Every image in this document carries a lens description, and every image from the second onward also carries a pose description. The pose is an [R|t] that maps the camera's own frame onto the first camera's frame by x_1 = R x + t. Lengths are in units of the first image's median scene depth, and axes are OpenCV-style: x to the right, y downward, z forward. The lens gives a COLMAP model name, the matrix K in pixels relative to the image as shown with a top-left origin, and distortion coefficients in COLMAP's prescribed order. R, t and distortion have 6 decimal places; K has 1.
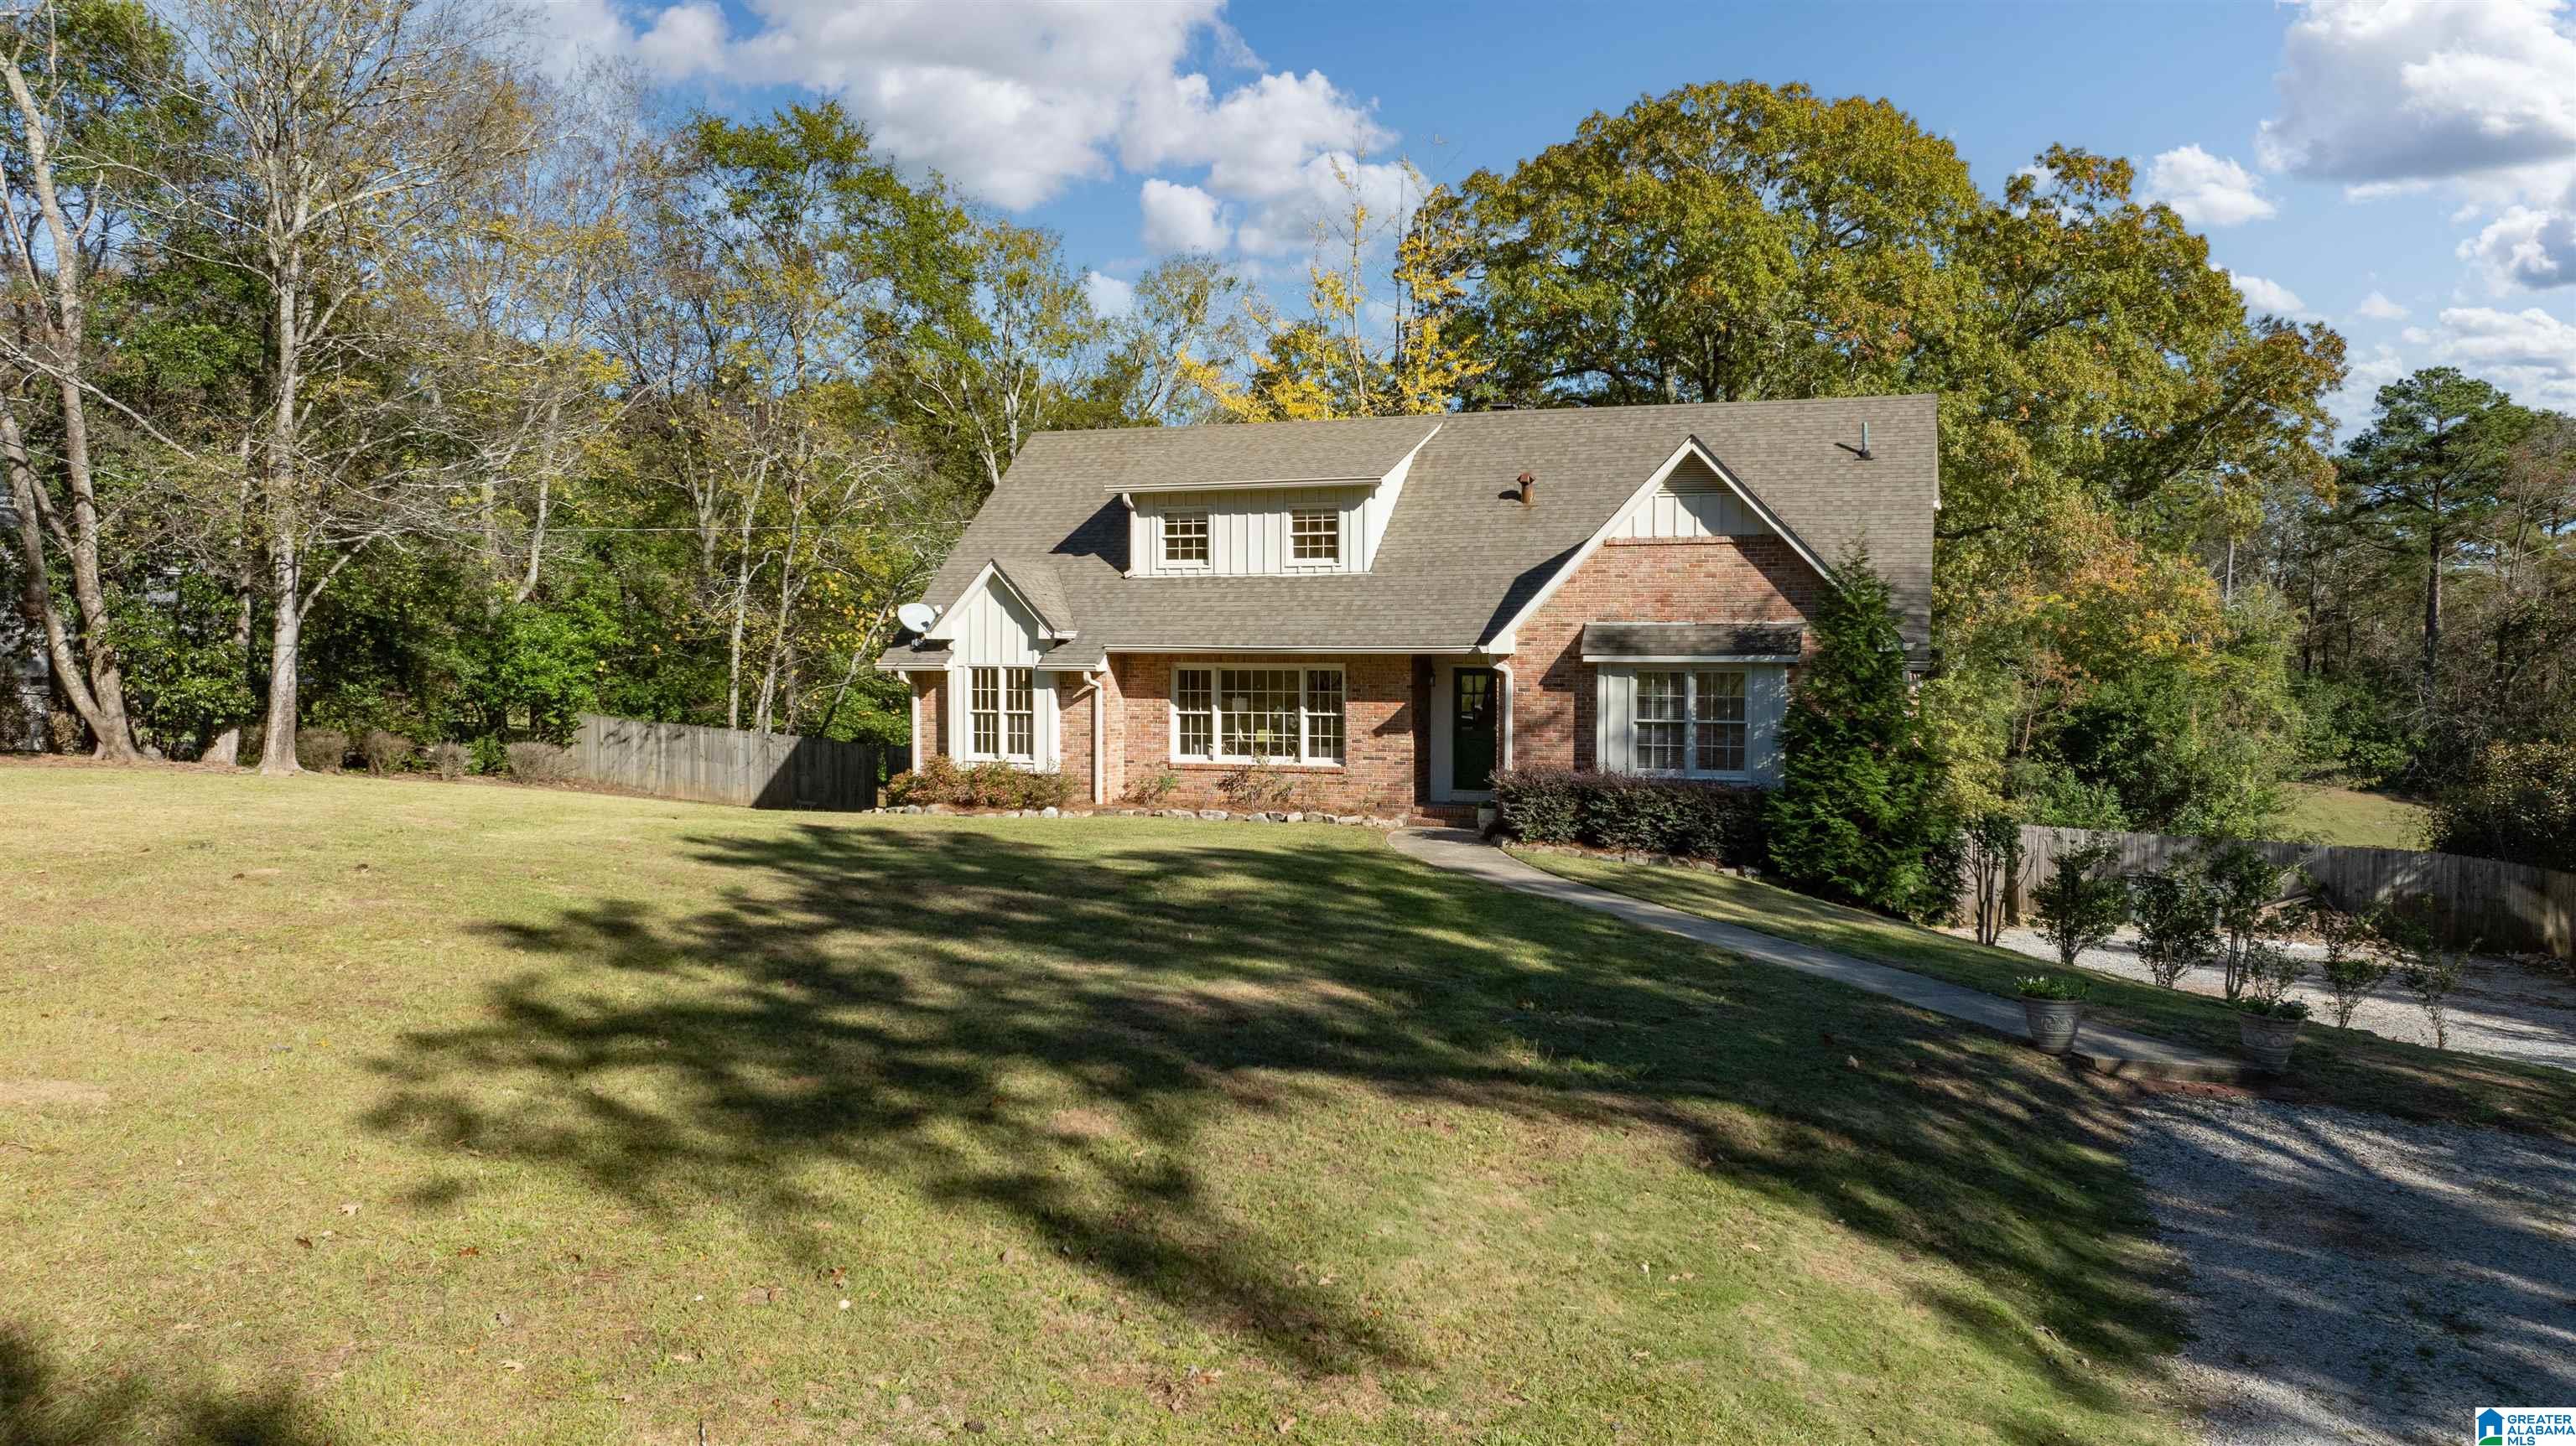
lens RADIAL K [[1816.6, 0, 1286.2], [0, 1816.6, 722.5], [0, 0, 1]] dist [-0.035364, 0.022847]
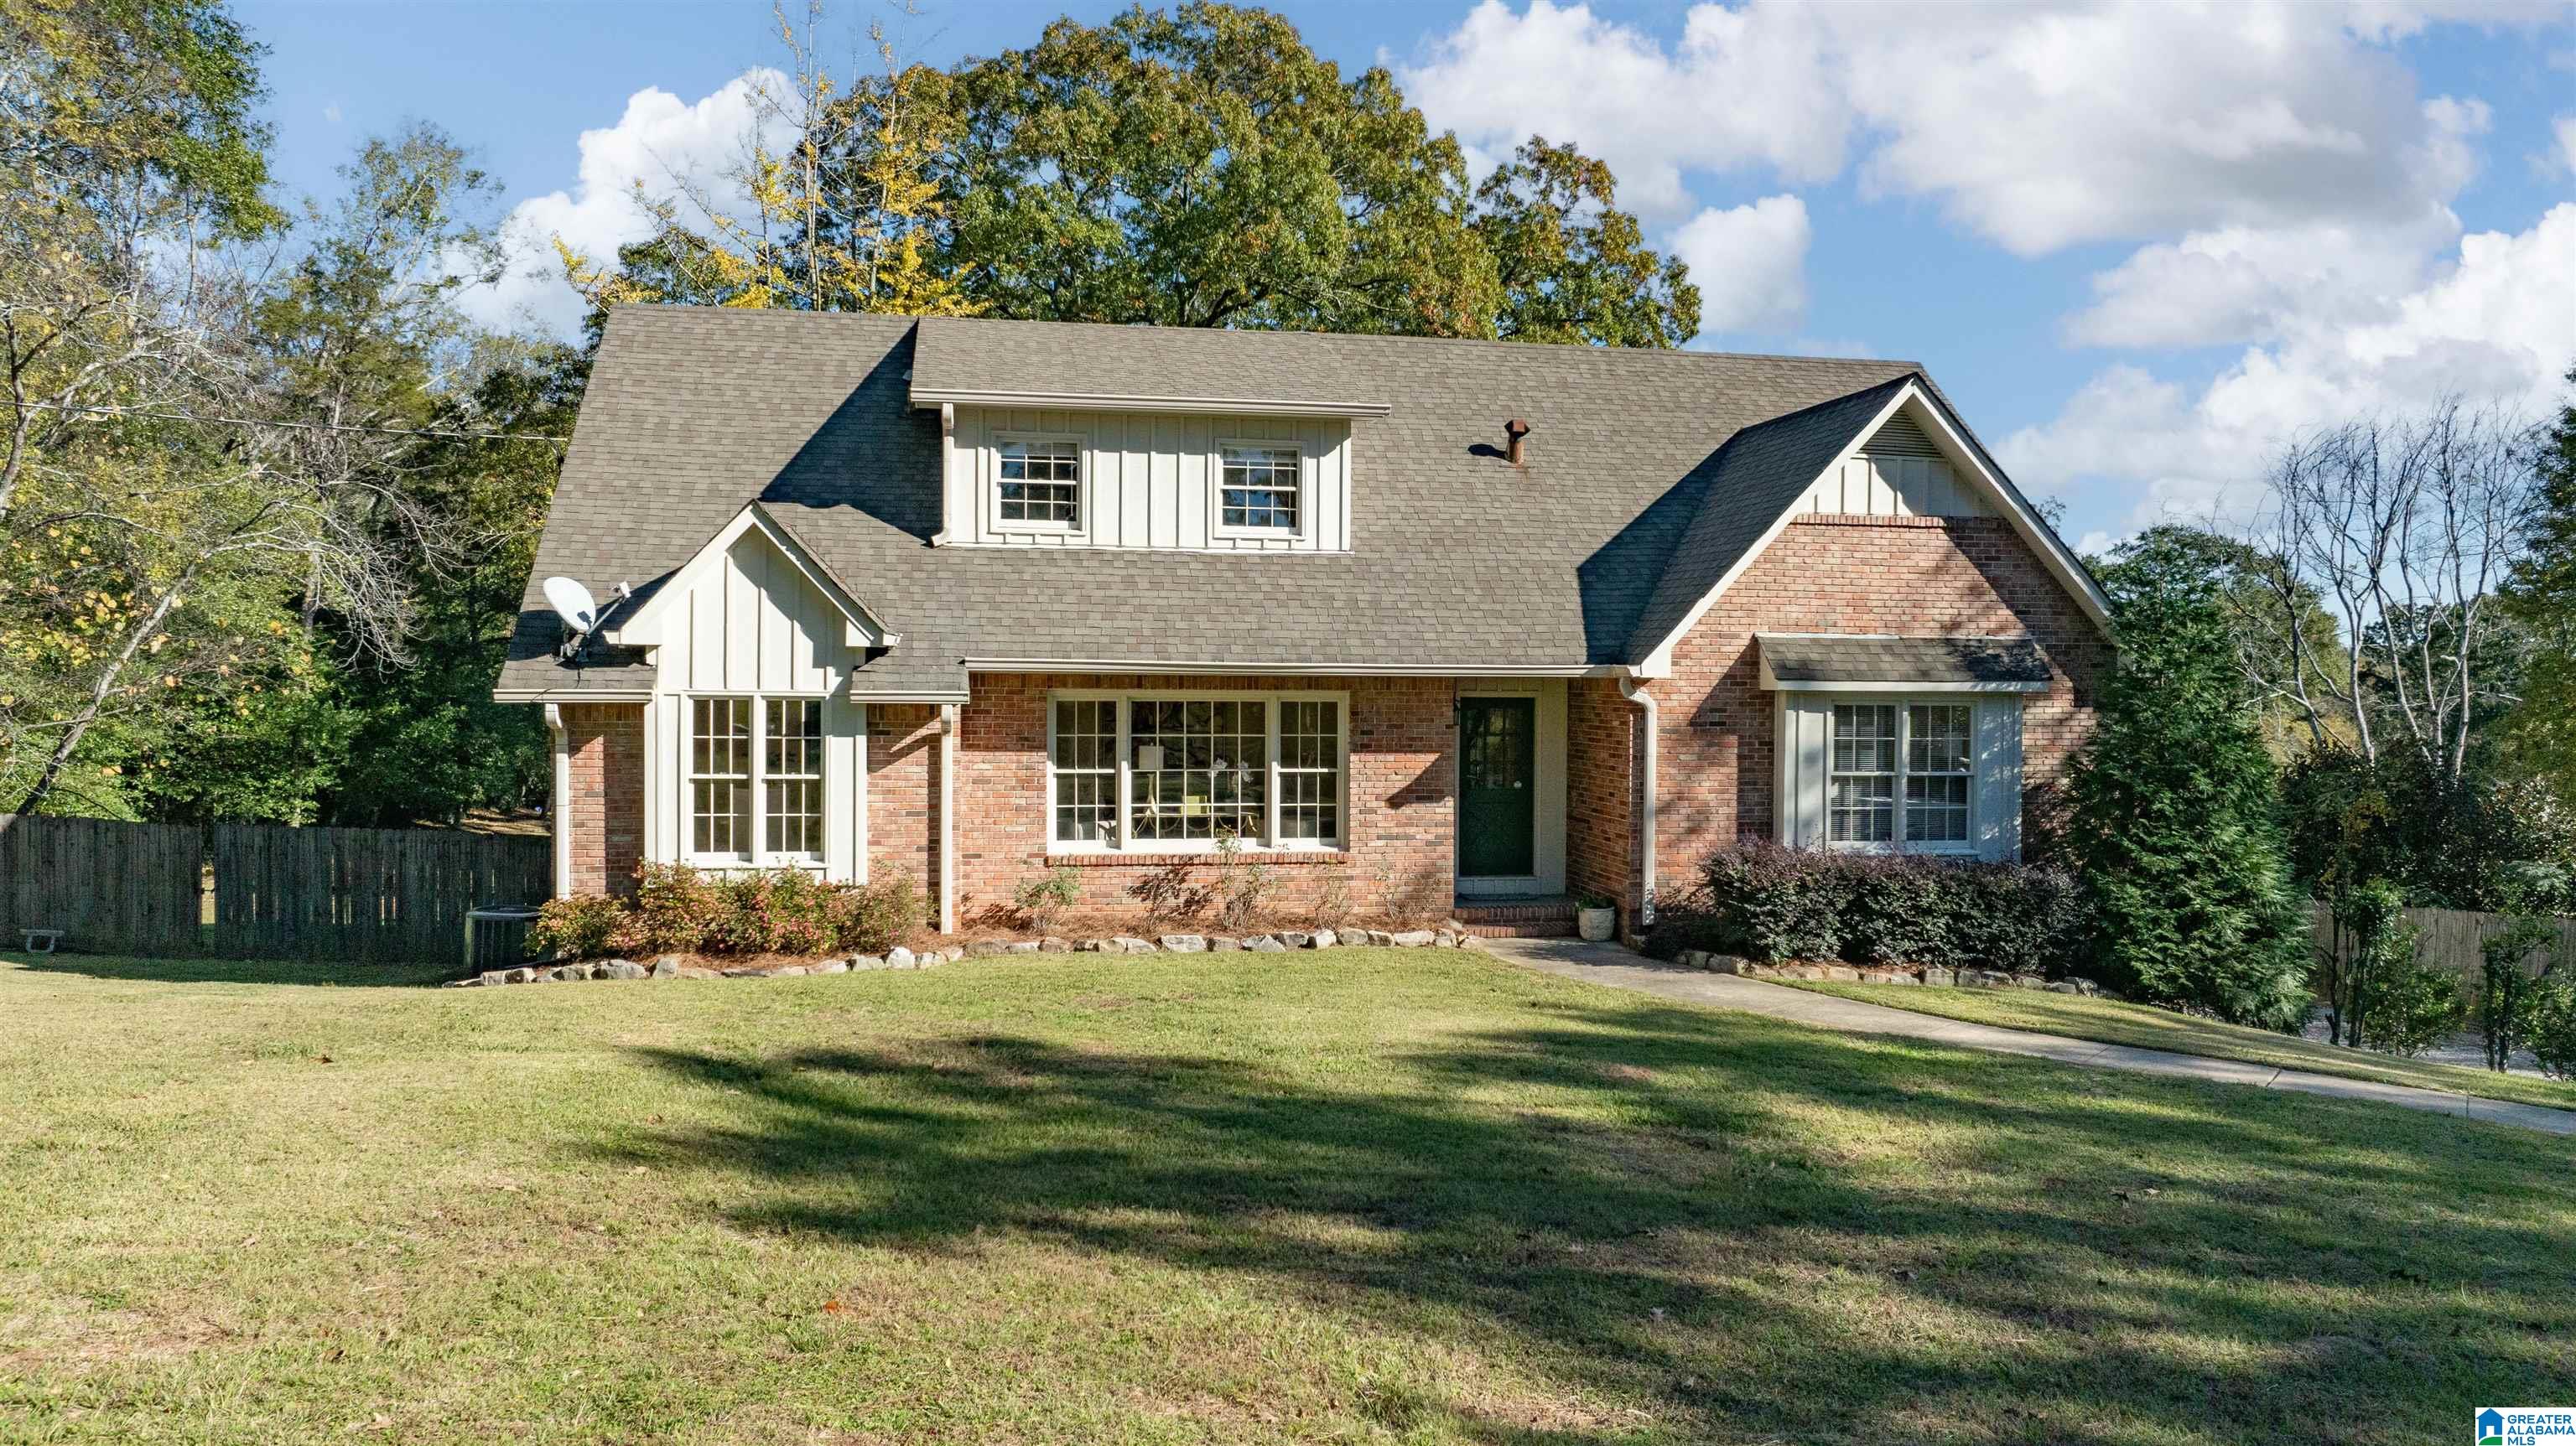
lens RADIAL K [[1816.6, 0, 1295.4], [0, 1816.6, 719.6], [0, 0, 1]] dist [-0.035364, 0.022847]
pose [[0.856747, -0.007394, 0.515683, -0.303716], [0.013597, 0.999873, -0.008255, -0.016845], [-0.515557, 0.014084, 0.856740, 0.443798]]
